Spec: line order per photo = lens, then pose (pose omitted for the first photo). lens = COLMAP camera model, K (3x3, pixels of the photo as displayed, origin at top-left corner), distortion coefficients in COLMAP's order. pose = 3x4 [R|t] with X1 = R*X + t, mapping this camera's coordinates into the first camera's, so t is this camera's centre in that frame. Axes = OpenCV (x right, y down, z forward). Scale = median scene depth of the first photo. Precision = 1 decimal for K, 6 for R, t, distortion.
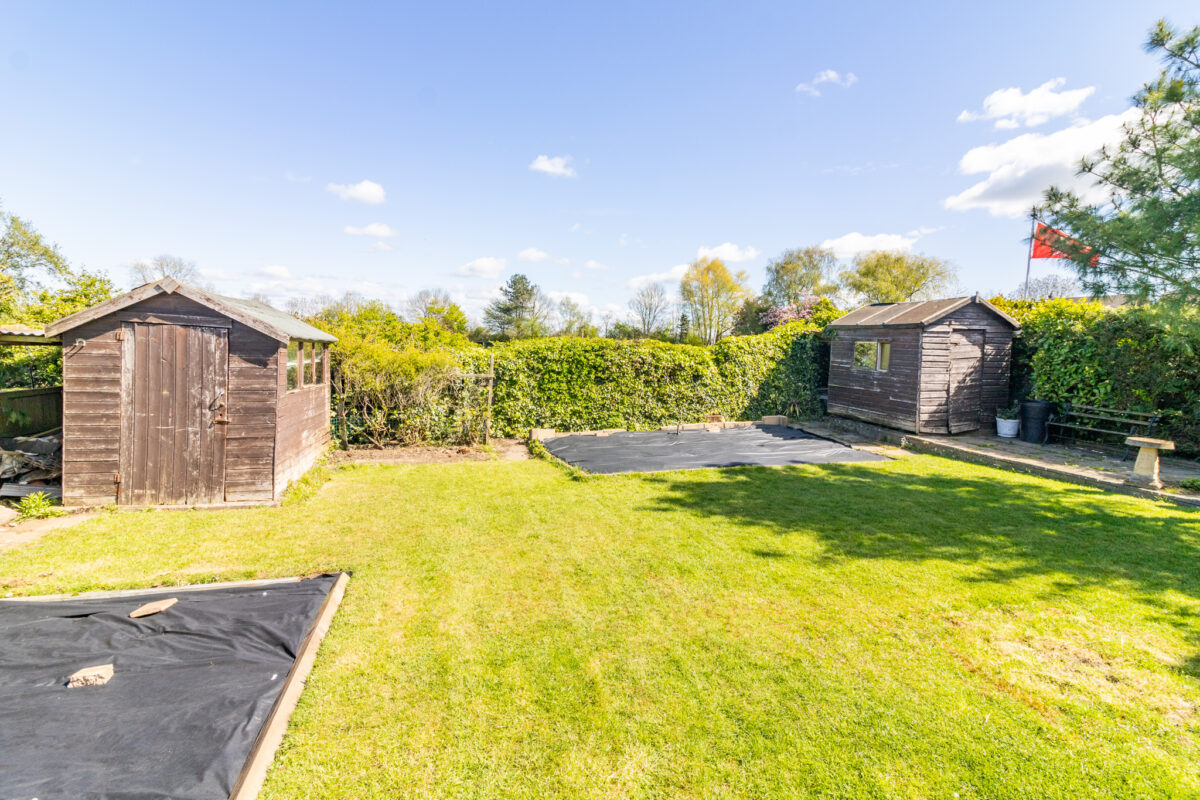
lens RADIAL K [[556.0, 0, 600.0], [0, 556.0, 400.0], [0, 0, 1]] dist [0.000944, 0.000051]
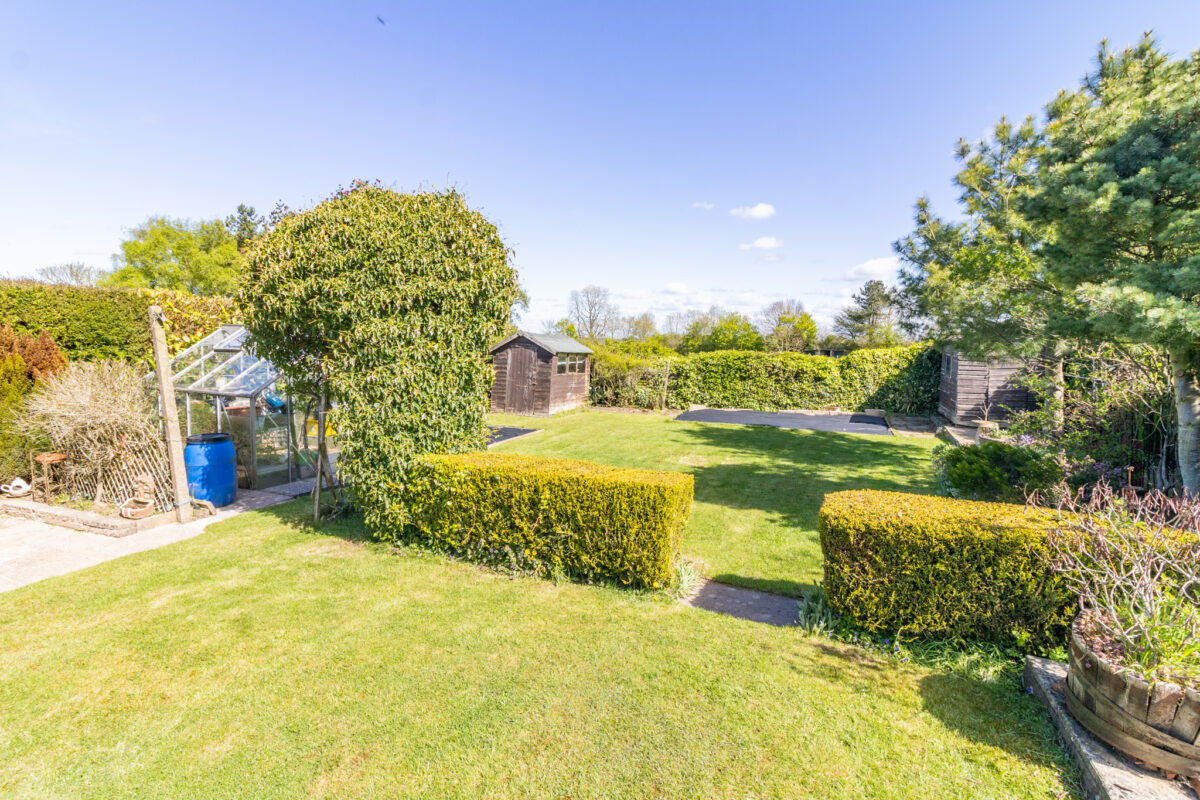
lens RADIAL K [[556.0, 0, 600.0], [0, 556.0, 400.0], [0, 0, 1]] dist [0.000944, 0.000051]
pose [[0.797413, 0.055829, -0.600845, 0.632217], [-0.063674, 0.997937, 0.008221, 0.039710], [0.600065, 0.031703, 0.799323, -0.499416]]
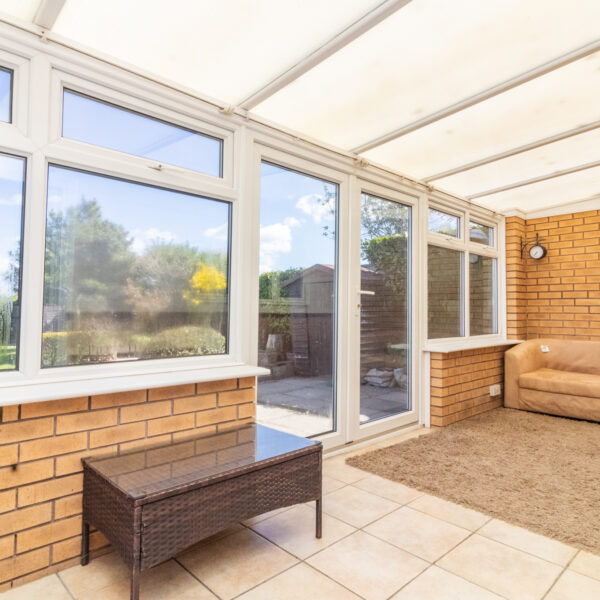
lens RADIAL K [[430.2, 0, 300.0], [0, 430.2, 300.0], [0, 0, 1]] dist [0.006813, 0.003553]
pose [[0.863023, -0.016652, 0.504891, 0.573074], [0.075149, 0.992568, -0.095719, 0.152265], [-0.499545, 0.120549, 0.857860, -1.283186]]
